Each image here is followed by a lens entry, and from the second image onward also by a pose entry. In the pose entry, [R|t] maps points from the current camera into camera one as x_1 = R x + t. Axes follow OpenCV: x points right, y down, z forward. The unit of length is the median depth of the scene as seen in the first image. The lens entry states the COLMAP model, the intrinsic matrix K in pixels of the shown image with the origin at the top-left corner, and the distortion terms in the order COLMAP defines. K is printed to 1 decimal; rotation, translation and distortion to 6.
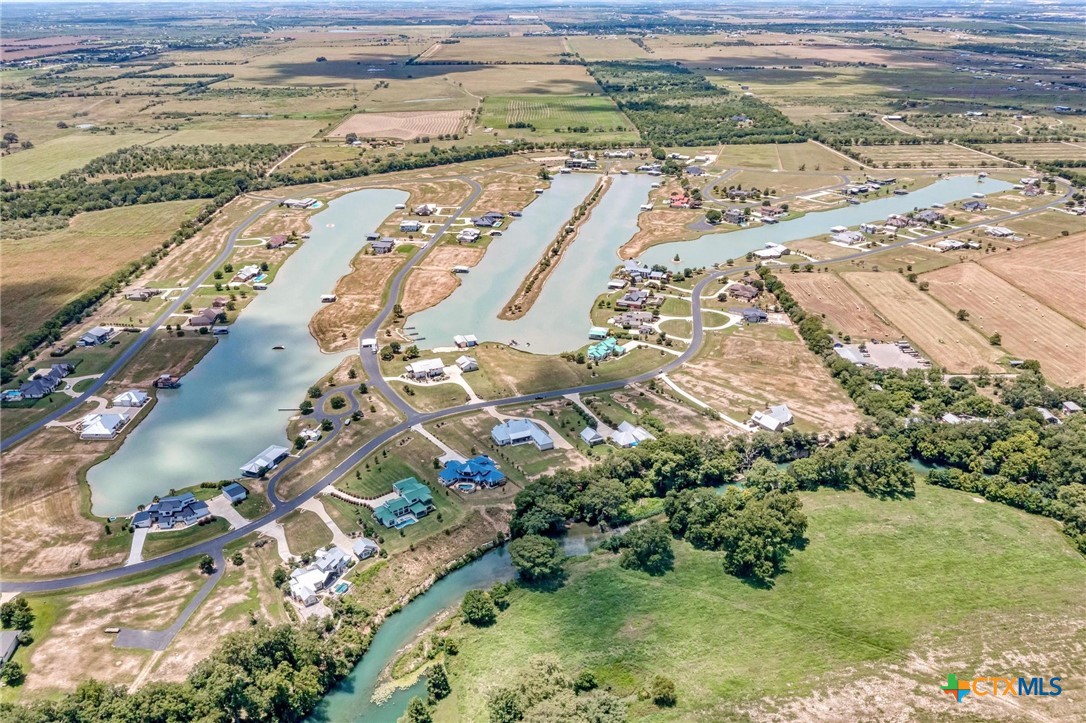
lens RADIAL K [[858.9, 0, 543.6], [0, 858.9, 362.6], [0, 0, 1]] dist [-0.009730, -0.004727]
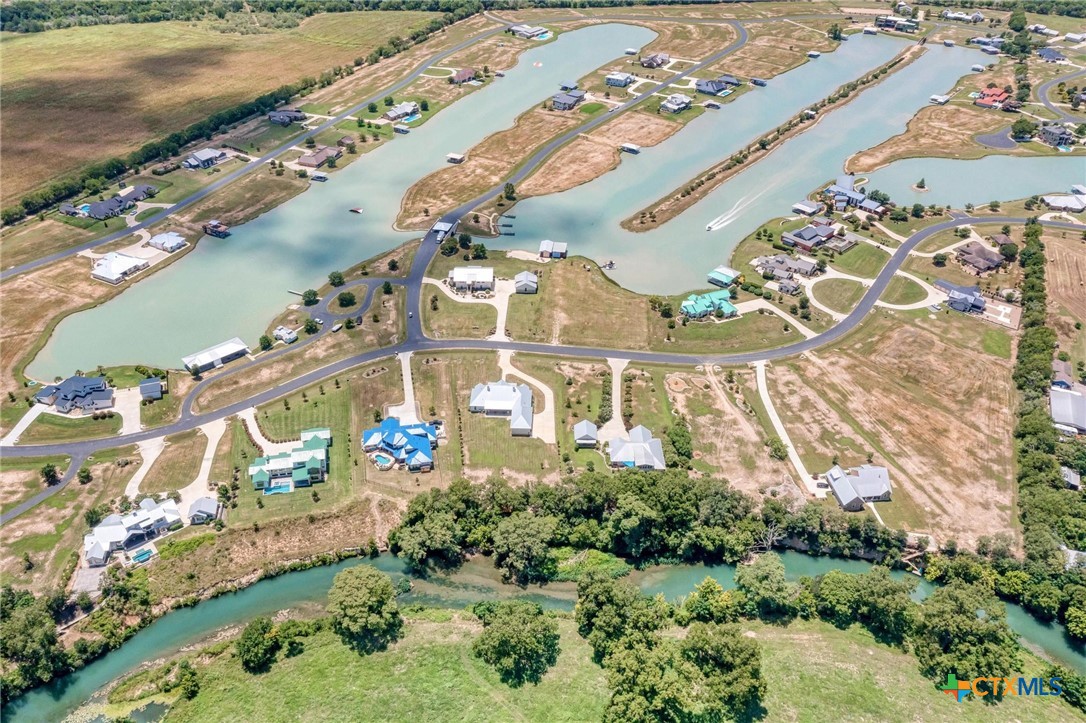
lens RADIAL K [[858.9, 0, 539.9], [0, 858.9, 357.3], [0, 0, 1]] dist [-0.009730, -0.004727]
pose [[0.898087, 0.264168, -0.351645, 0.181539], [-0.193457, 0.955296, 0.223569, -0.092987], [0.394985, -0.132756, 0.909045, 0.222860]]
